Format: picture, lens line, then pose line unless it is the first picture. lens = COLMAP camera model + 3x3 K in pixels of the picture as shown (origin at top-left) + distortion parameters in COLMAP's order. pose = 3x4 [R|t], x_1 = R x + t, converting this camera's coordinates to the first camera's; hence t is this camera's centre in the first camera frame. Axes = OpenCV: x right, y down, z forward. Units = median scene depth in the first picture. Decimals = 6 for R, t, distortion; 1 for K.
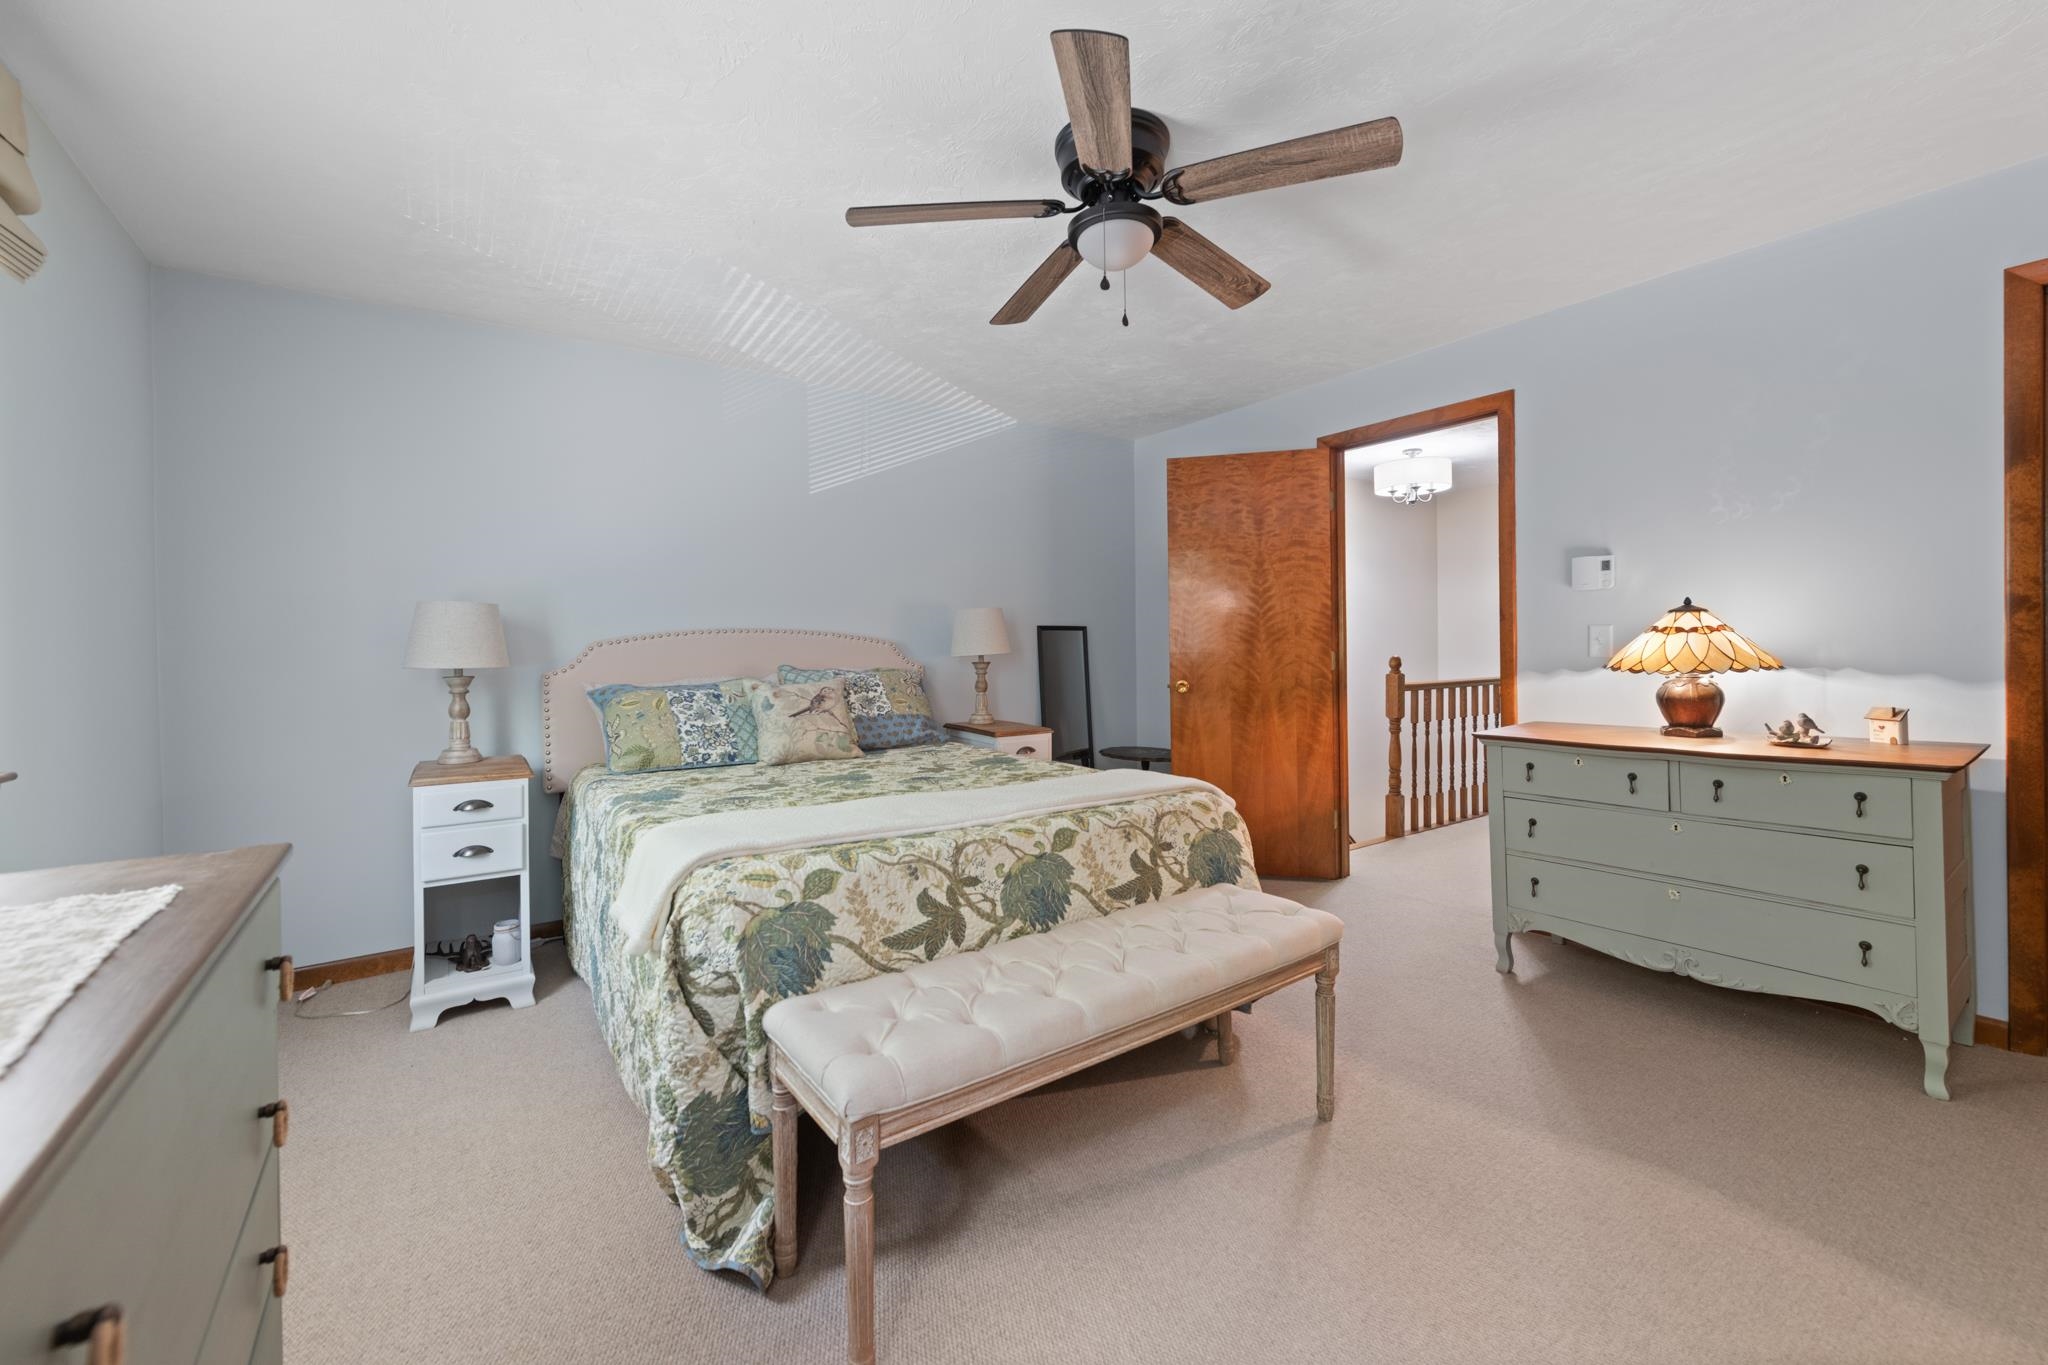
lens RADIAL K [[813.2, 0, 1036.9], [0, 813.2, 665.5], [0, 0, 1]] dist [0.012740, -0.000021]
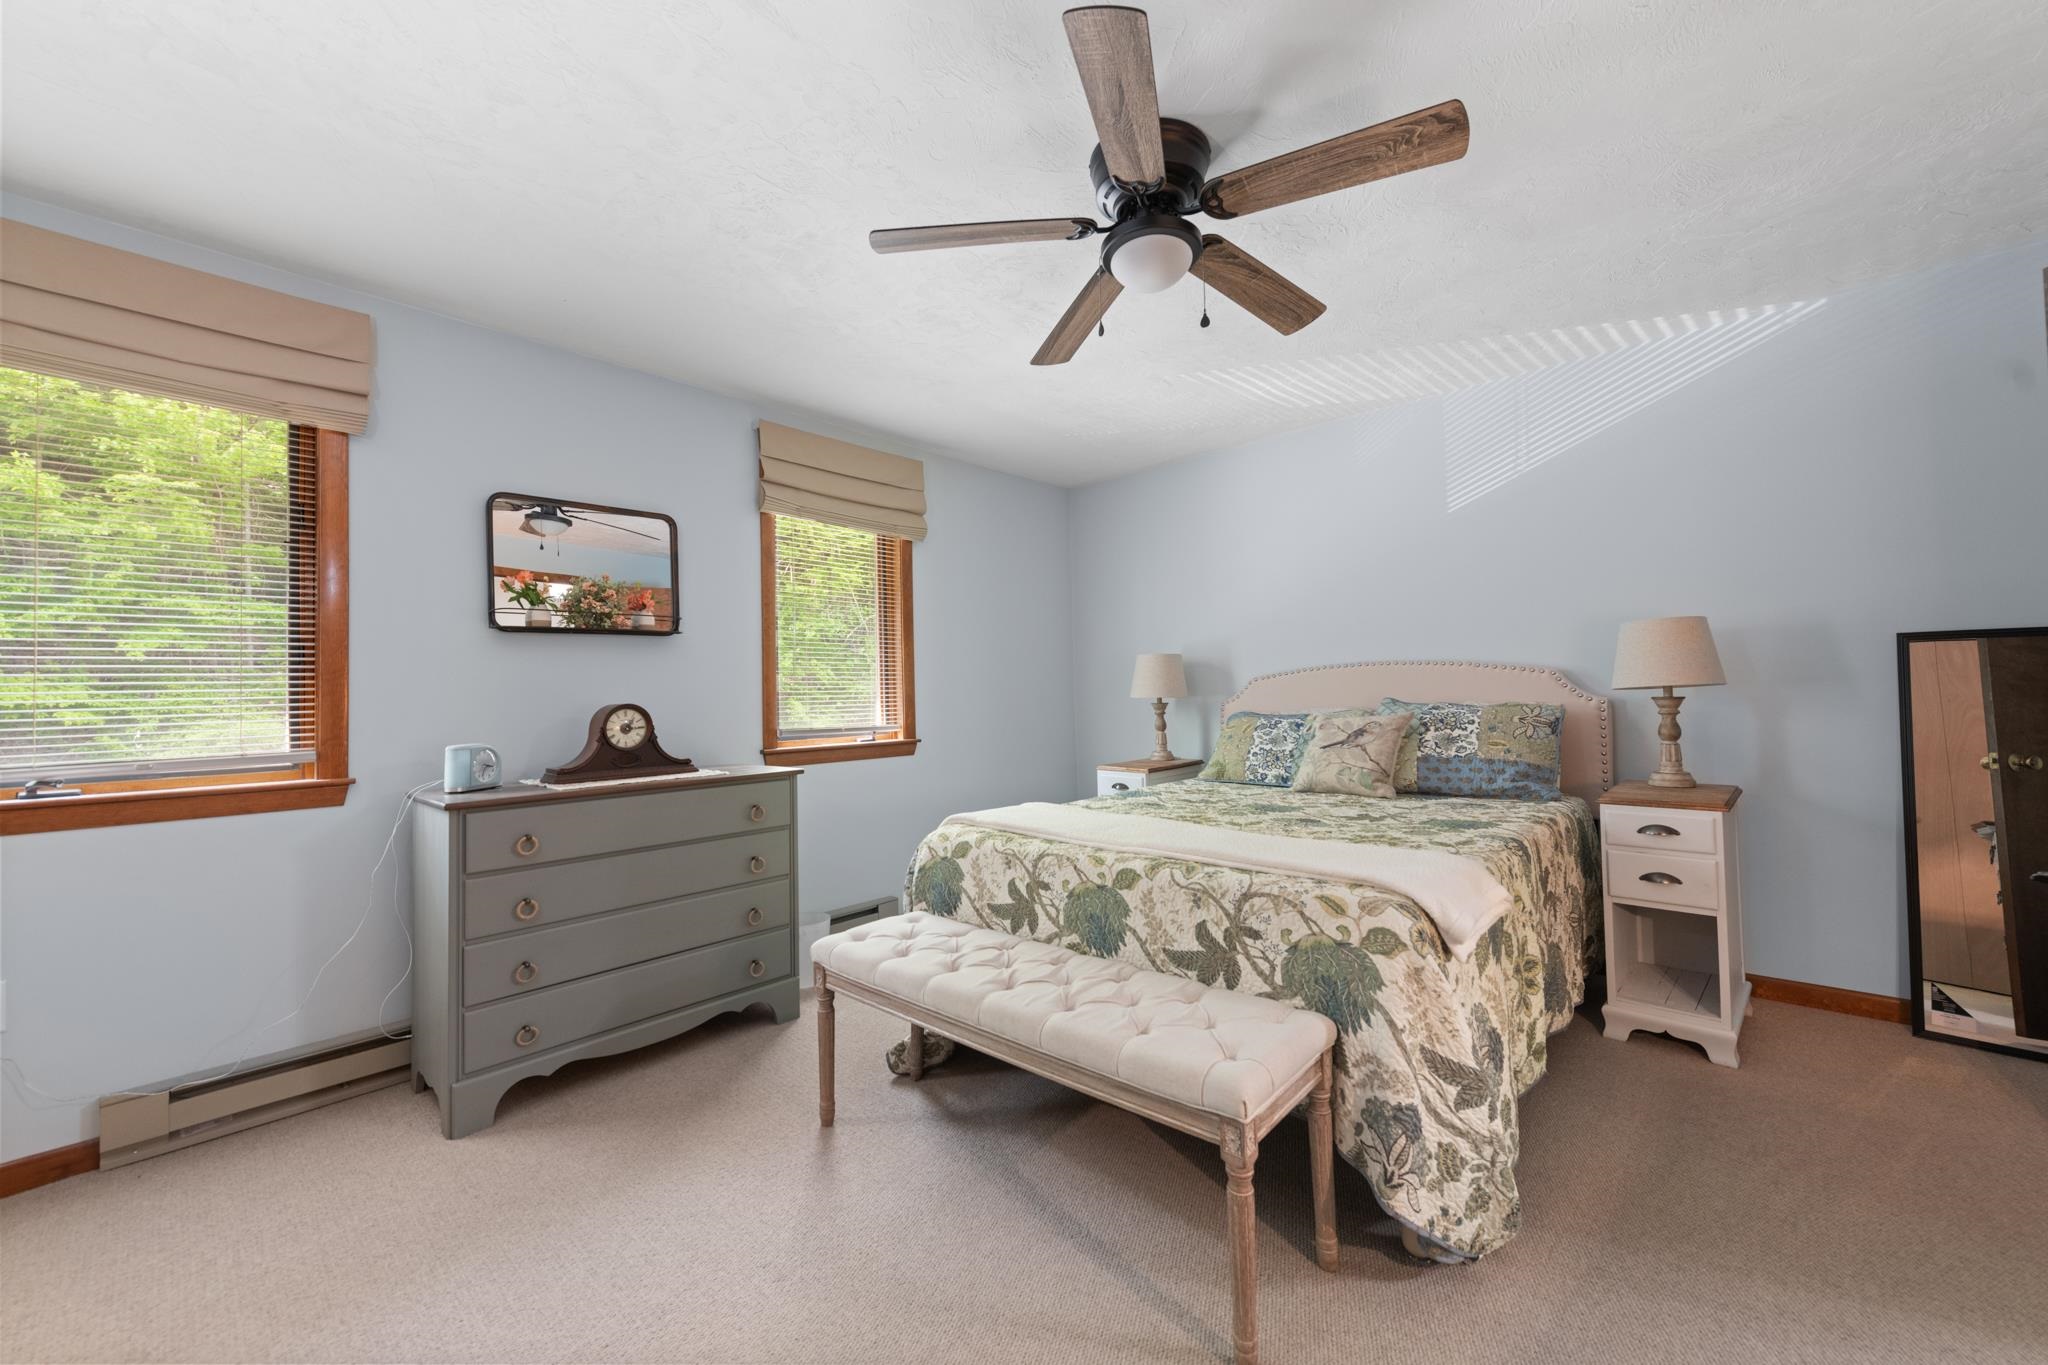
lens RADIAL K [[813.2, 0, 1036.9], [0, 813.2, 665.5], [0, 0, 1]] dist [0.012740, -0.000021]
pose [[0.203933, -0.020916, -0.978761, 0.900718], [0.001107, 0.999776, -0.021135, -0.029342], [0.978984, 0.003226, 0.203910, 0.604124]]
